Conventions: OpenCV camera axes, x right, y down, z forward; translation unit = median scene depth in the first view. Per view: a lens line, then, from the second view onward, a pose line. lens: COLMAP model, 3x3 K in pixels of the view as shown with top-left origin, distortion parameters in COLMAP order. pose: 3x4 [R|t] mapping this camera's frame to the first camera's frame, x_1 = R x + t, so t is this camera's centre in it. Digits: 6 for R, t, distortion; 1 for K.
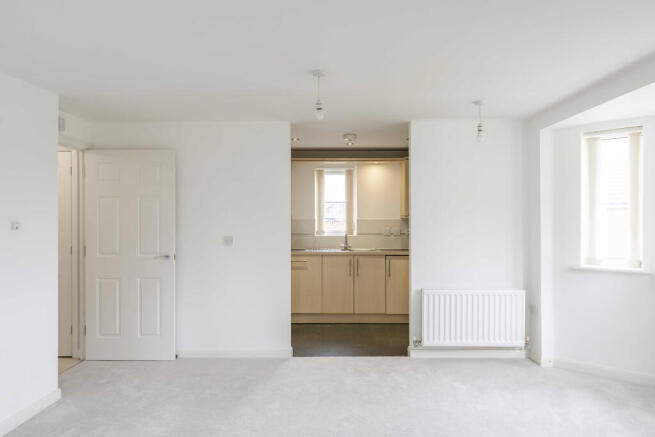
lens RADIAL K [[461.1, 0, 327.5], [0, 461.1, 218.5], [0, 0, 1]] dist [-0.000314, -0.000081]
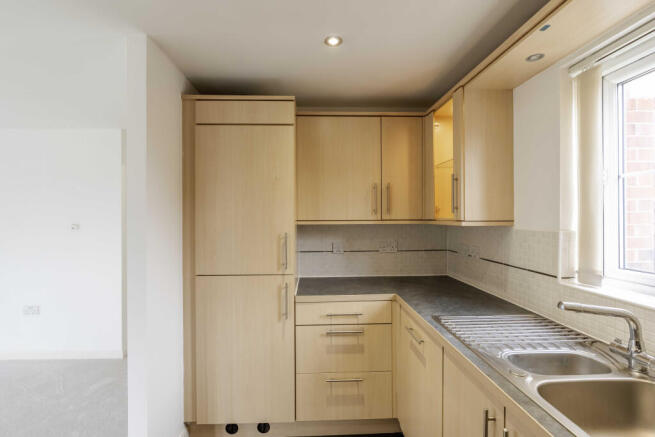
lens RADIAL K [[320.9, 0, 327.5], [0, 320.9, 218.5], [0, 0, 1]] dist [0.001896, -0.000106]
pose [[0.061845, 0.010963, -0.998026, 0.192064], [-0.001896, 0.999939, 0.010867, -0.010234], [0.998084, 0.001220, 0.061862, 0.834895]]
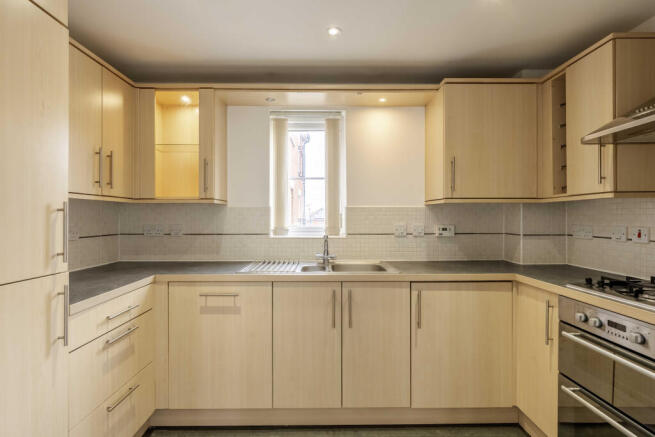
lens RADIAL K [[320.9, 0, 327.5], [0, 320.9, 218.5], [0, 0, 1]] dist [0.001896, -0.000106]
pose [[0.999469, 0.000850, 0.032579, 0.029726], [-0.000732, 0.999993, -0.003625, 0.016714], [-0.032582, 0.003599, 0.999463, 0.625633]]
